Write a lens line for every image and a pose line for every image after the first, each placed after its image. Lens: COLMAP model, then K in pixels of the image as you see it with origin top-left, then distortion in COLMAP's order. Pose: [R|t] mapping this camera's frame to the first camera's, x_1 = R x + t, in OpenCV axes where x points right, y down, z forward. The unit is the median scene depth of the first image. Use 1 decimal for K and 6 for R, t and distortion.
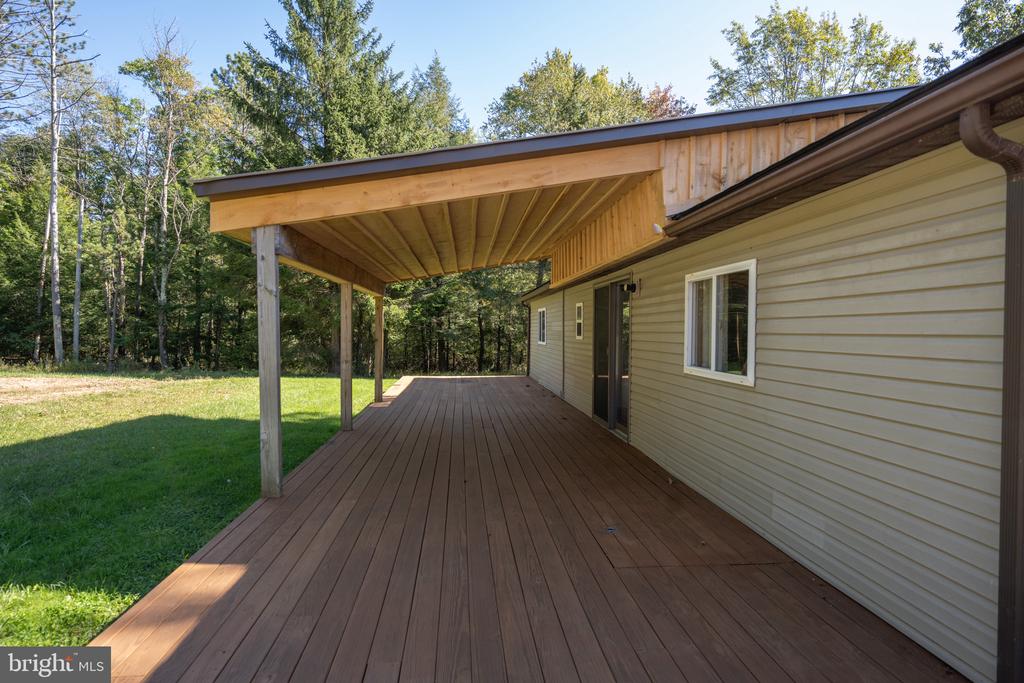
lens RADIAL K [[543.2, 0, 512.0], [0, 543.2, 341.5], [0, 0, 1]] dist [-0.001101, -0.001598]
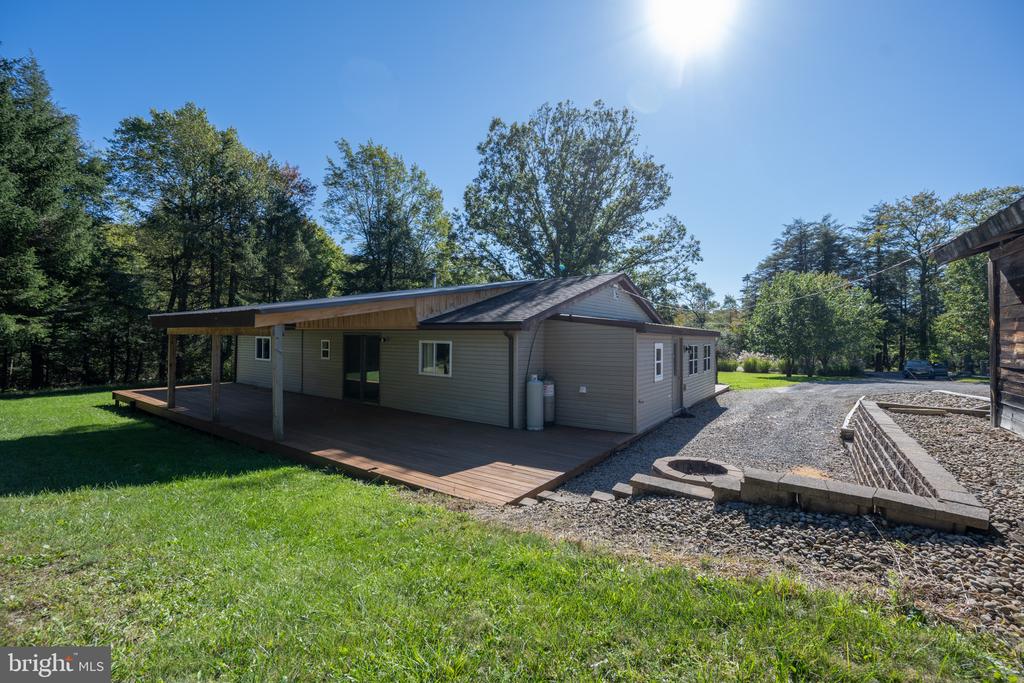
lens RADIAL K [[396.2, 0, 512.0], [0, 396.2, 341.5], [0, 0, 1]] dist [0.000845, 0.000061]
pose [[0.669694, -0.006254, 0.742611, -0.114288], [0.013627, 0.999900, -0.003868, -0.012707], [-0.742512, 0.012710, 0.669712, -0.096693]]
